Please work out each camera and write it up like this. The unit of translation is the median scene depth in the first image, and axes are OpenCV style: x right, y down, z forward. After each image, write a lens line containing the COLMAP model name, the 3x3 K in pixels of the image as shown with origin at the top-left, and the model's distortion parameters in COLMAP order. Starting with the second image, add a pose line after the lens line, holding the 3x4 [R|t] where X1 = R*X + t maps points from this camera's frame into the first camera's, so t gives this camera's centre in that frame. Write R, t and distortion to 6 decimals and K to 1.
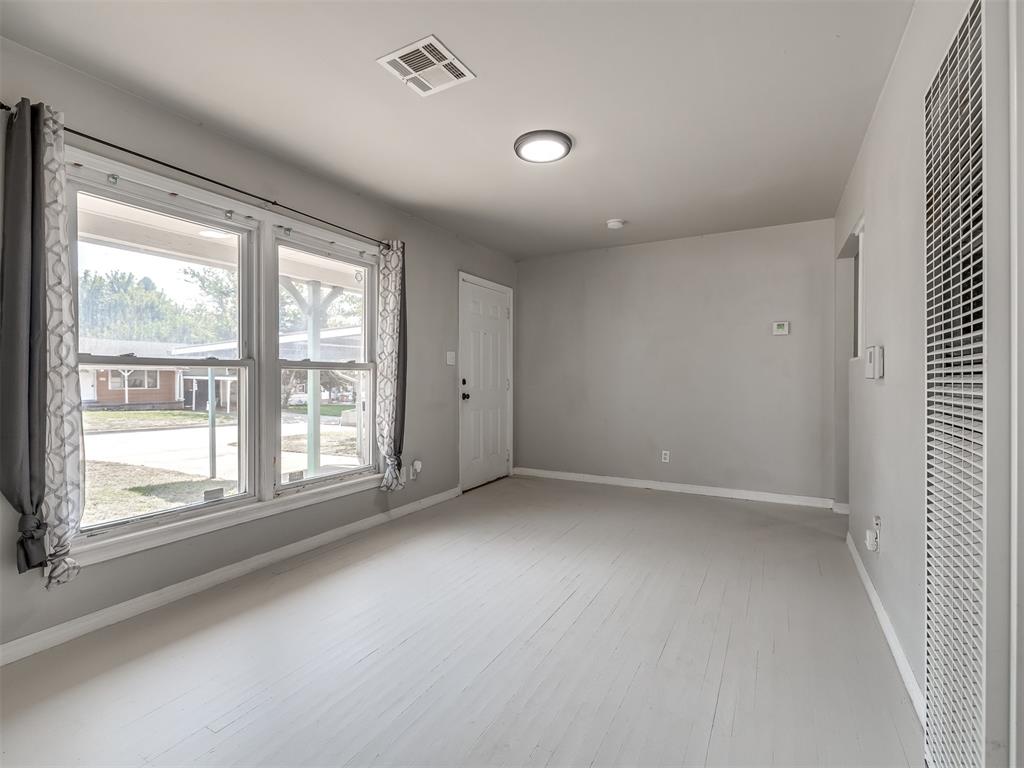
lens RADIAL K [[481.6, 0, 518.2], [0, 481.6, 380.0], [0, 0, 1]] dist [-0.013352, 0.000105]
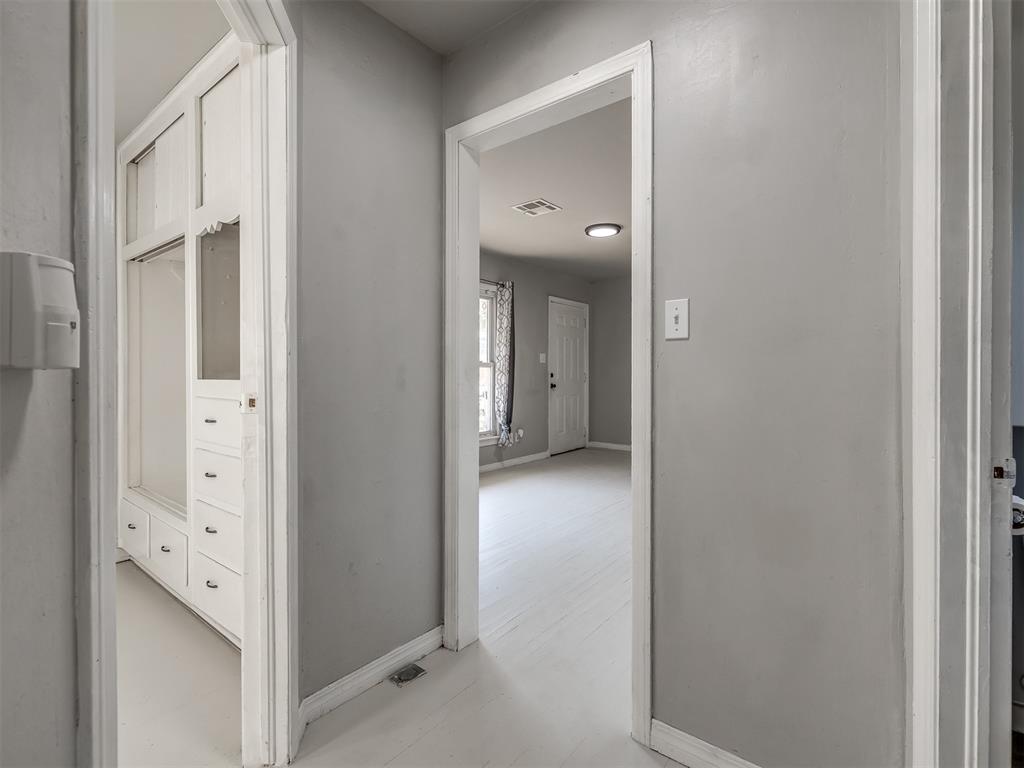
lens RADIAL K [[502.0, 0, 510.0], [0, 502.0, 379.0], [0, 0, 1]] dist [-0.008897, 0.000401]
pose [[0.983325, 0.001723, -0.181850, 0.038830], [-0.000532, 0.999978, 0.006596, 0.005880], [0.181857, -0.006390, 0.983304, -0.547891]]
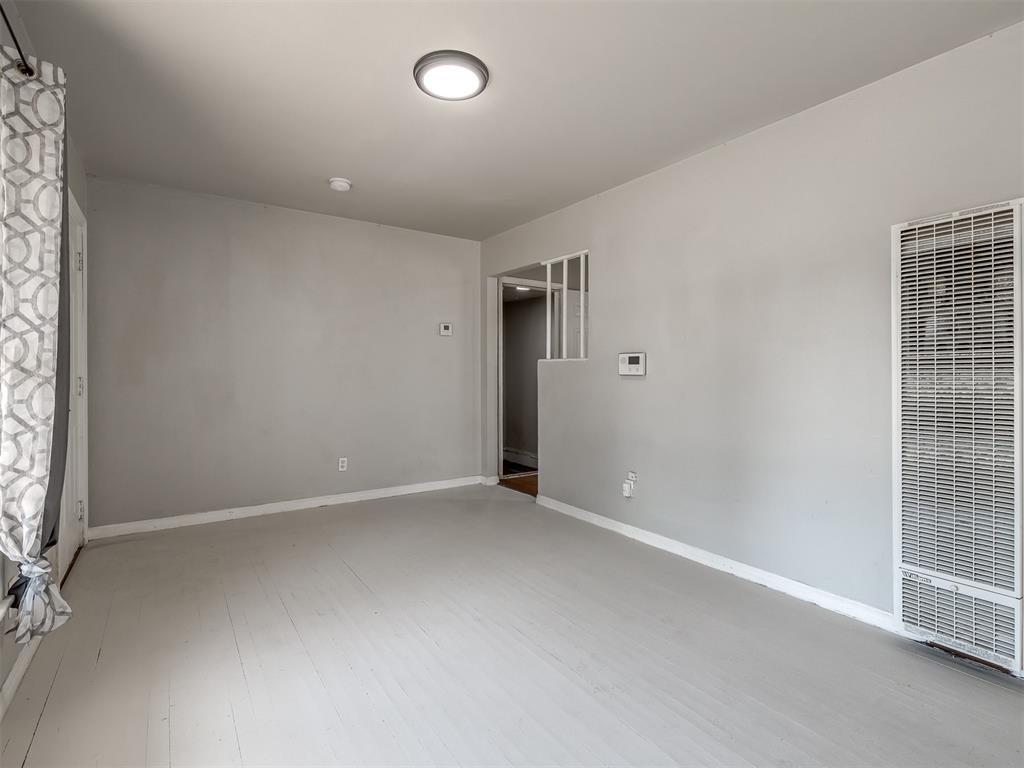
lens RADIAL K [[495.0, 0, 492.1], [0, 495.0, 376.3], [0, 0, 1]] dist [-0.000835, -0.000159]
pose [[0.468675, -0.003122, 0.883365, -0.462020], [0.002889, 0.999994, 0.002002, -0.003529], [-0.883366, 0.001614, 0.468681, 0.426921]]
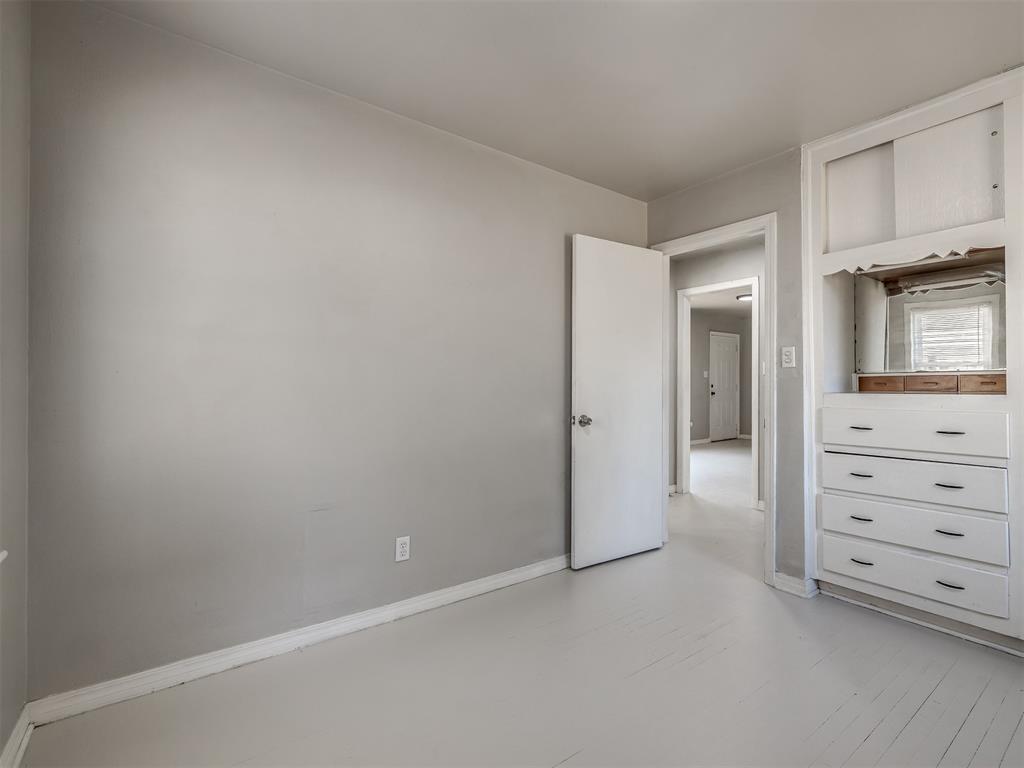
lens RADIAL K [[501.9, 0, 530.9], [0, 501.9, 381.2], [0, 0, 1]] dist [-0.003169, -0.000051]
pose [[0.910425, 0.001767, -0.413671, 0.079040], [-0.004957, 0.999966, -0.006639, 0.001518], [0.413645, 0.008095, 0.910402, -1.505837]]
